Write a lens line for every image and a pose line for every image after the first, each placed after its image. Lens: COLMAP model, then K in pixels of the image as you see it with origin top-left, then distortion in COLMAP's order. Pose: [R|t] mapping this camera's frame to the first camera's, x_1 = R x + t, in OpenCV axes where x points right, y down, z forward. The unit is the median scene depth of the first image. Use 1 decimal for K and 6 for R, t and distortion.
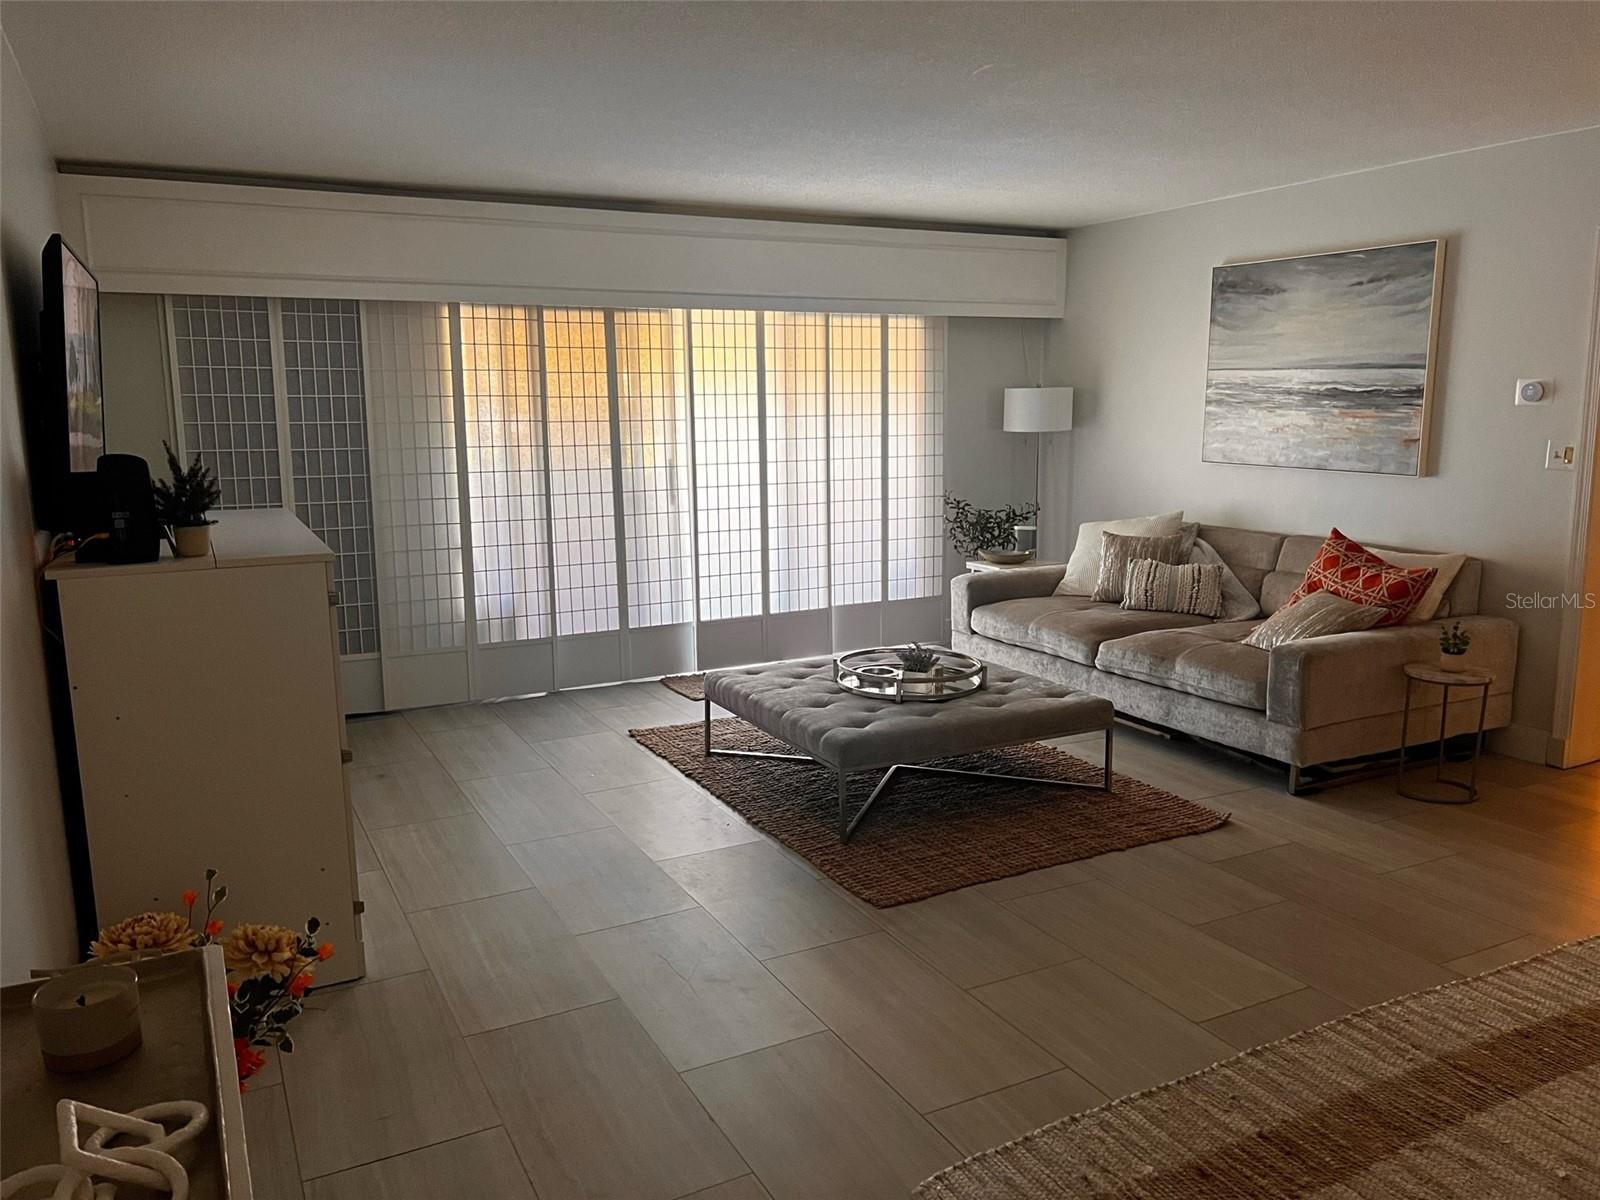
lens RADIAL K [[1212.6, 0, 806.2], [0, 1212.6, 603.7], [0, 0, 1]] dist [0.060199, -0.070395]
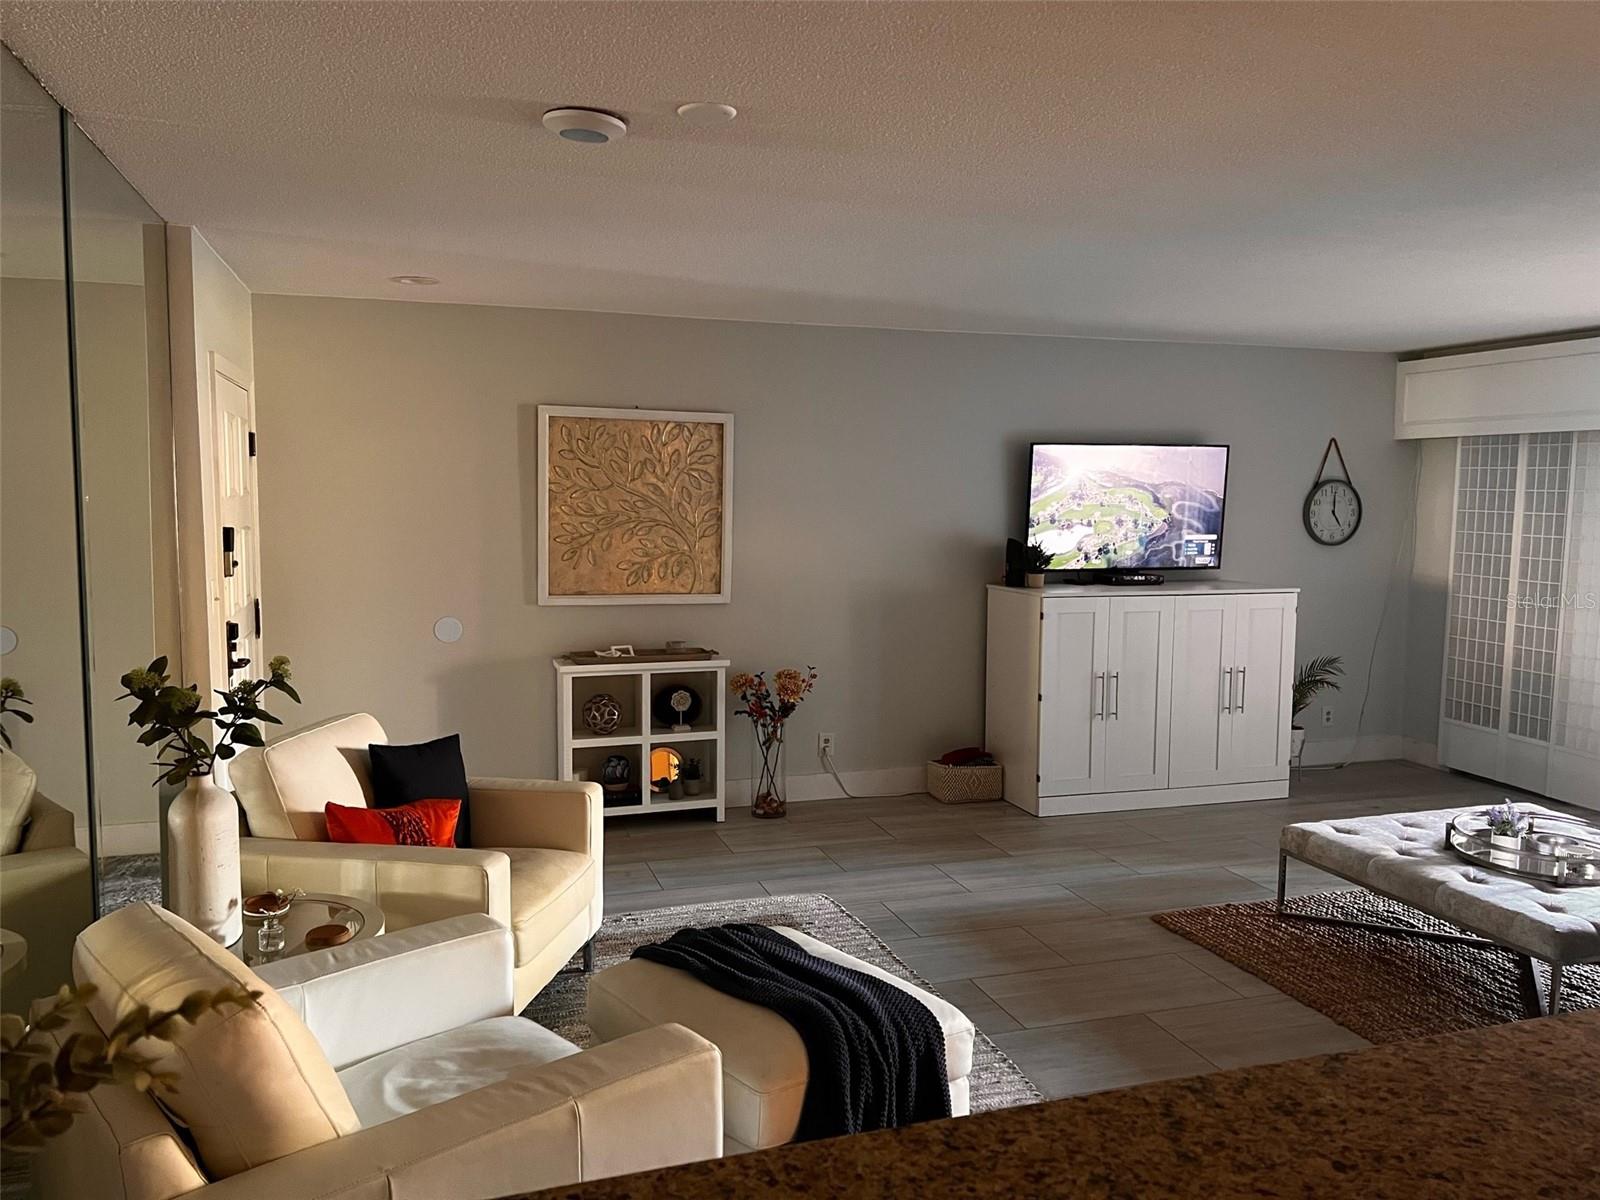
lens RADIAL K [[1212.6, 0, 803.8], [0, 1212.6, 597.4], [0, 0, 1]] dist [0.060199, -0.070395]
pose [[-0.164318, 0.095848, -0.981740, 0.895427], [-0.177928, 0.976062, 0.125074, -0.115582], [0.970227, 0.195231, -0.143330, 0.511586]]
